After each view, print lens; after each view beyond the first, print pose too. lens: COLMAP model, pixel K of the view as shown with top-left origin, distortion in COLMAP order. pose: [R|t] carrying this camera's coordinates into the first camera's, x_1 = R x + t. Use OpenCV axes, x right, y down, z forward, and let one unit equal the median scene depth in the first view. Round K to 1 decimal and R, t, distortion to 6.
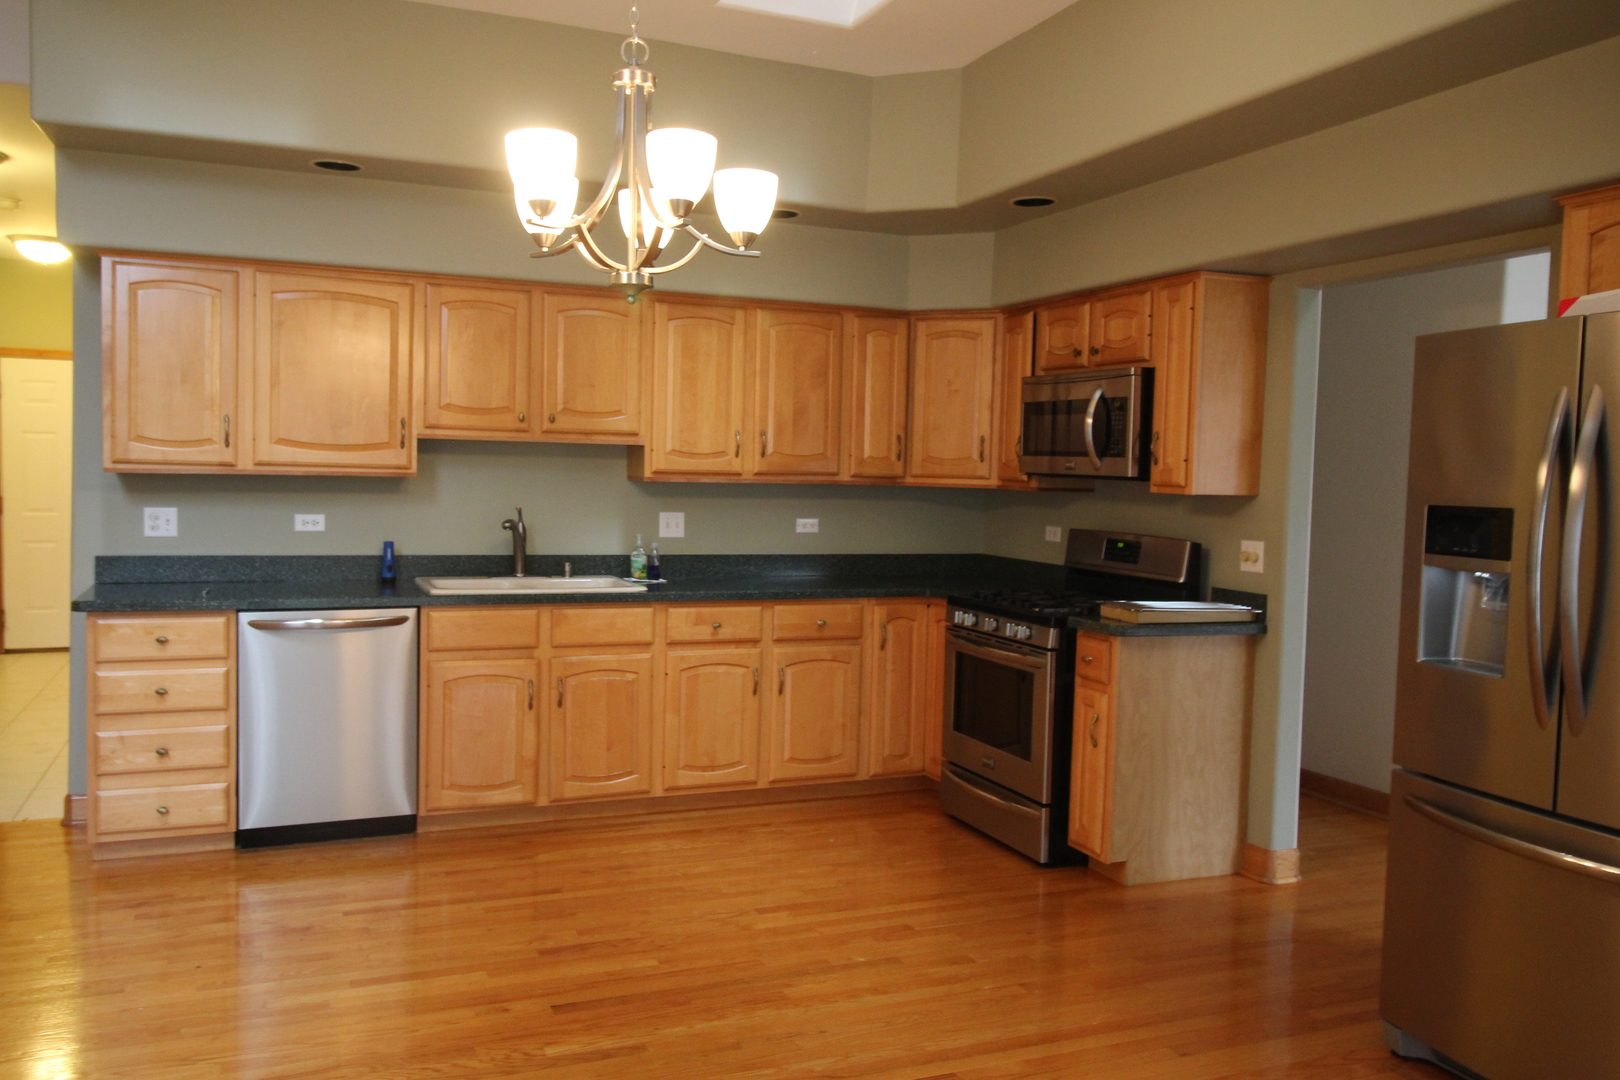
lens RADIAL K [[1281.3, 0, 802.4], [0, 1281.3, 545.6], [0, 0, 1]] dist [0.014491, -0.005674]
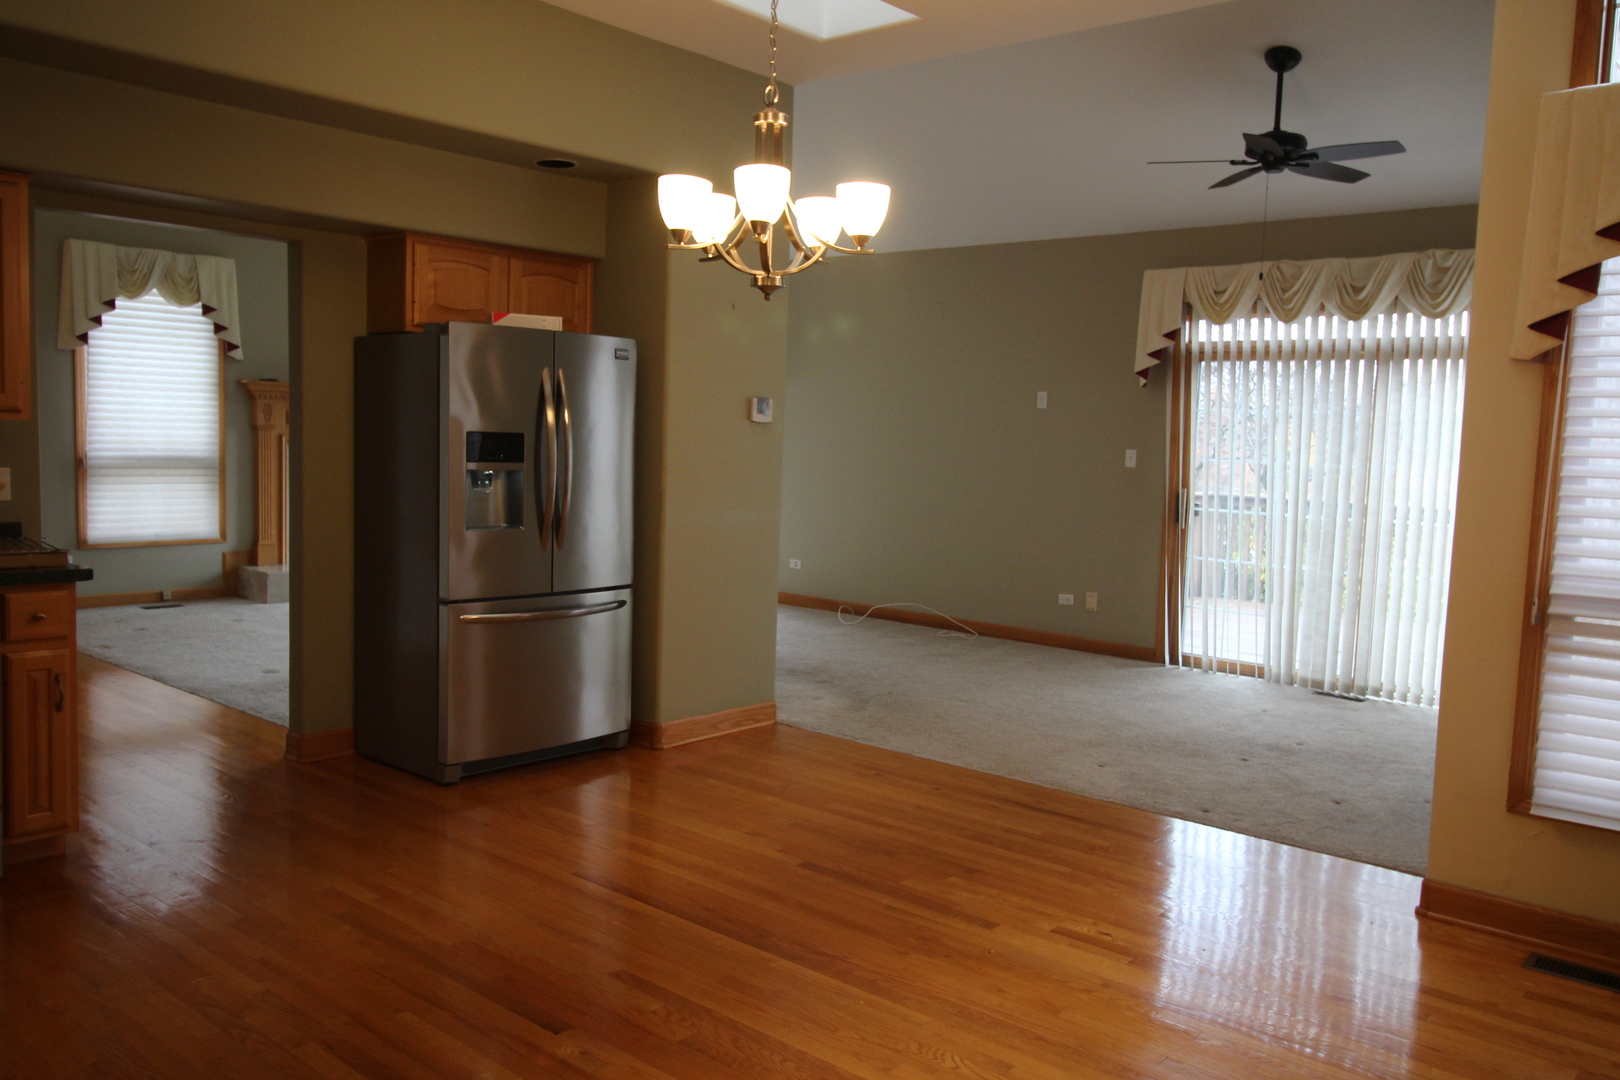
lens RADIAL K [[1281.3, 0, 813.9], [0, 1281.3, 535.3], [0, 0, 1]] dist [0.014491, -0.005674]
pose [[-0.448252, -0.122702, 0.885446, -0.752380], [0.001725, 0.990414, 0.138121, -0.083101], [-0.893906, 0.063440, -0.443743, 0.886007]]
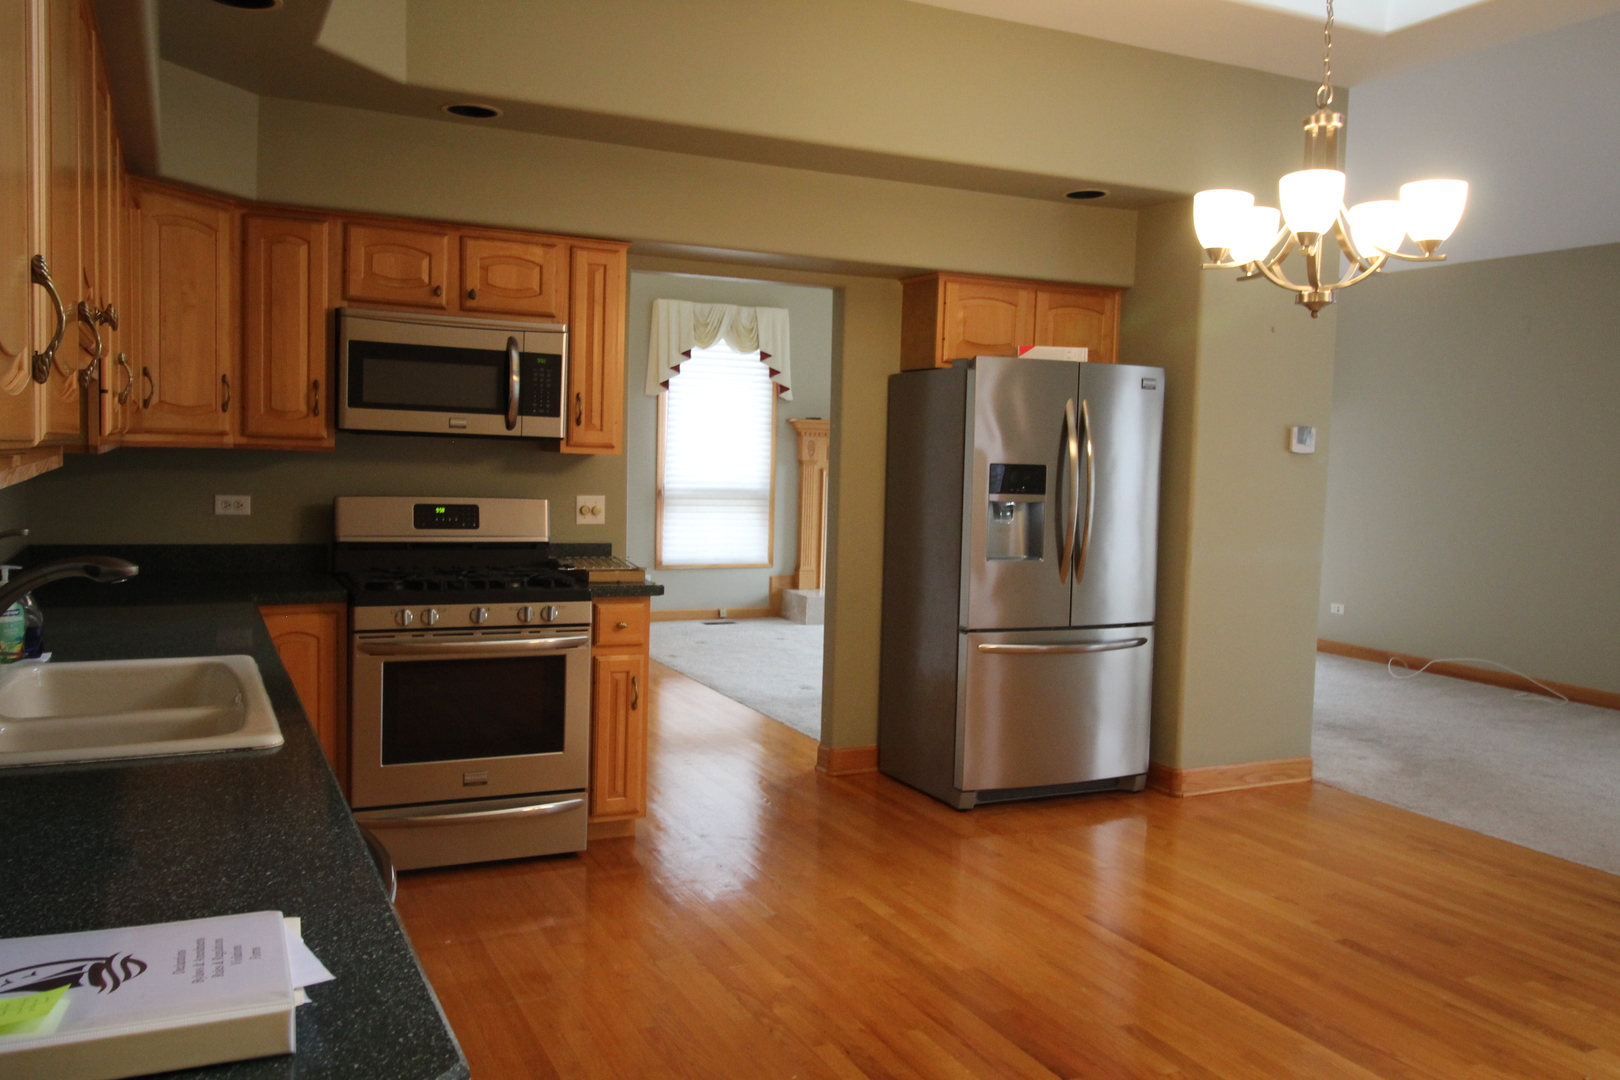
lens RADIAL K [[1281.3, 0, 804.2], [0, 1281.3, 547.3], [0, 0, 1]] dist [0.014491, -0.005674]
pose [[-0.058219, -0.111351, 0.992074, -0.737550], [0.026839, 0.993226, 0.113055, -0.077486], [-0.997943, 0.033208, -0.054836, 0.883107]]
